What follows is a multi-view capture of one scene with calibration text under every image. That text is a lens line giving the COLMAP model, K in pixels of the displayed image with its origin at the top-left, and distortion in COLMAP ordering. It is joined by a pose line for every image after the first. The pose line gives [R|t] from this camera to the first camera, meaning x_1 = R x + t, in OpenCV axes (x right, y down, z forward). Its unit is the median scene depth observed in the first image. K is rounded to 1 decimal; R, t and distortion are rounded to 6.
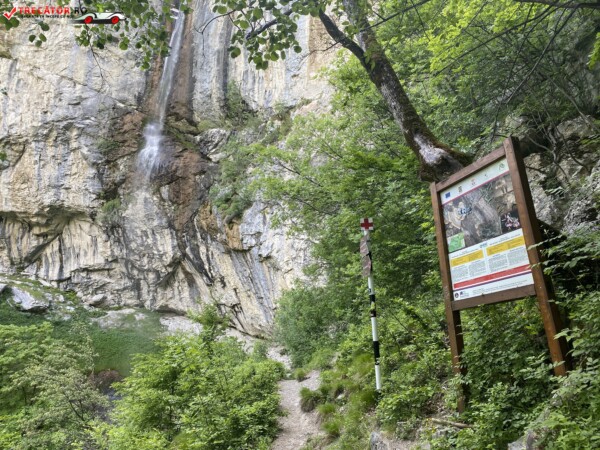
lens RADIAL K [[454.9, 0, 295.4], [0, 454.9, 221.0], [0, 0, 1]] dist [0.036517, -0.035663]
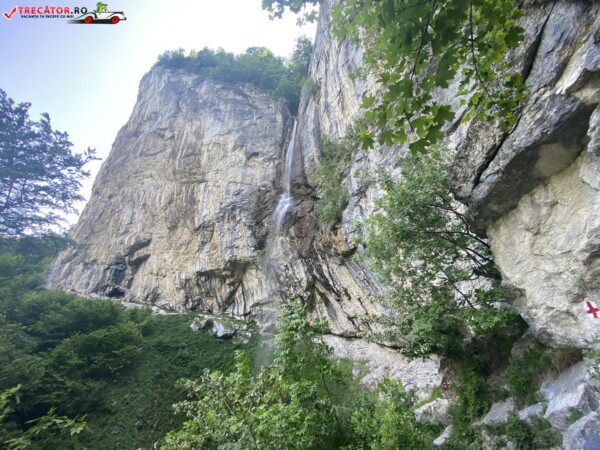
lens RADIAL K [[241.4, 0, 298.4], [0, 241.4, 225.4], [0, 0, 1]] dist [0.026936, -0.024933]
pose [[0.887540, -0.256278, -0.382875, 0.001607], [0.150507, 0.946701, -0.284788, 0.111822], [0.435453, 0.195136, 0.878807, 0.360572]]
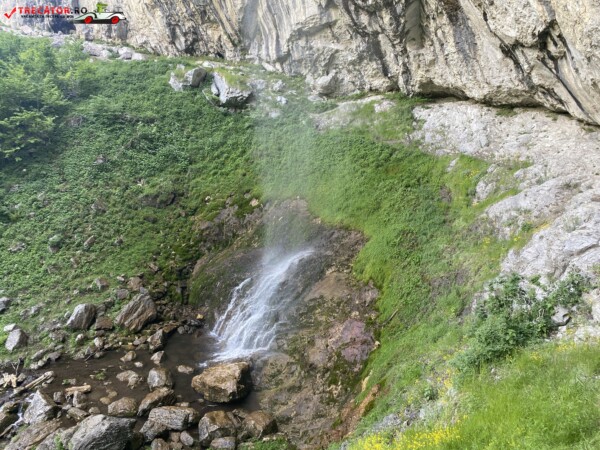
lens RADIAL K [[454.9, 0, 303.1], [0, 454.9, 219.7], [0, 0, 1]] dist [0.036517, -0.035663]
pose [[0.678618, 0.107430, -0.726592, 0.000770], [0.165547, 0.941419, 0.293810, 0.166508], [0.715592, -0.319670, 0.621079, 0.576333]]
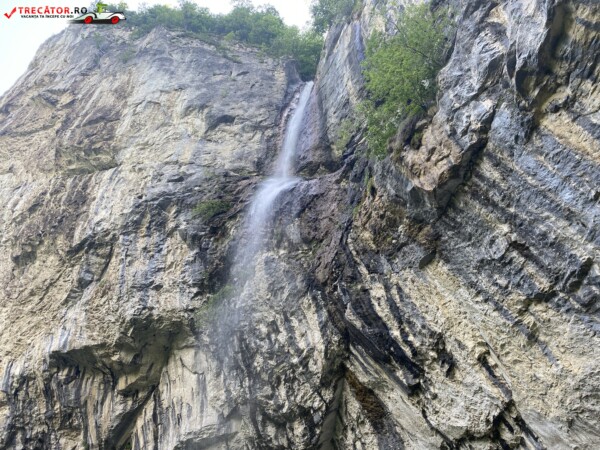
lens RADIAL K [[454.9, 0, 296.6], [0, 454.9, 222.8], [0, 0, 1]] dist [0.036517, -0.035663]
pose [[0.903094, -0.314034, -0.292923, -0.109933], [0.090847, 0.806366, -0.584397, 0.229660], [0.419724, 0.501154, 0.756754, 0.535144]]
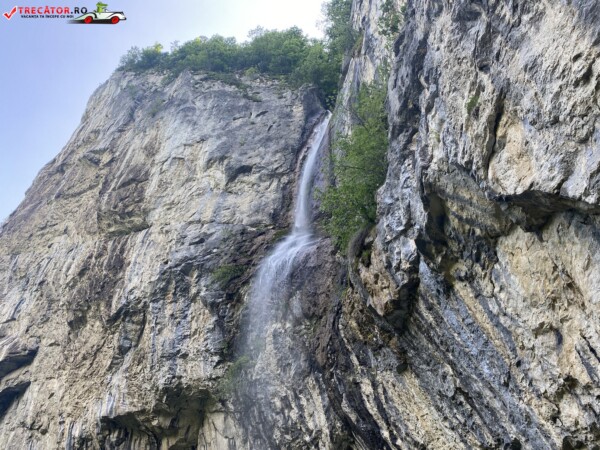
lens RADIAL K [[454.9, 0, 297.0], [0, 454.9, 223.4], [0, 0, 1]] dist [0.036517, -0.035663]
pose [[0.807603, -0.396532, -0.436508, -0.006753], [0.085973, 0.811446, -0.578070, 0.159740], [0.583426, 0.429323, 0.689417, 0.534957]]
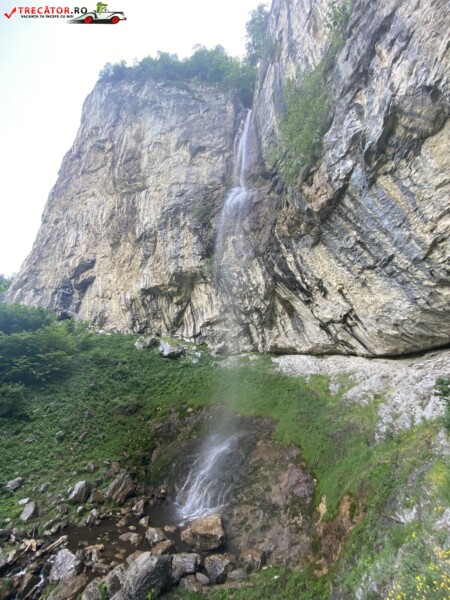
lens RADIAL K [[241.4, 0, 224.5], [0, 241.4, 298.3], [0, 0, 1]] dist [0.026936, -0.024933]
pose [[0.828362, -0.232311, -0.509754, -0.078213], [0.131878, 0.965254, -0.225593, 0.200213], [0.544450, 0.119647, 0.830216, 0.492838]]
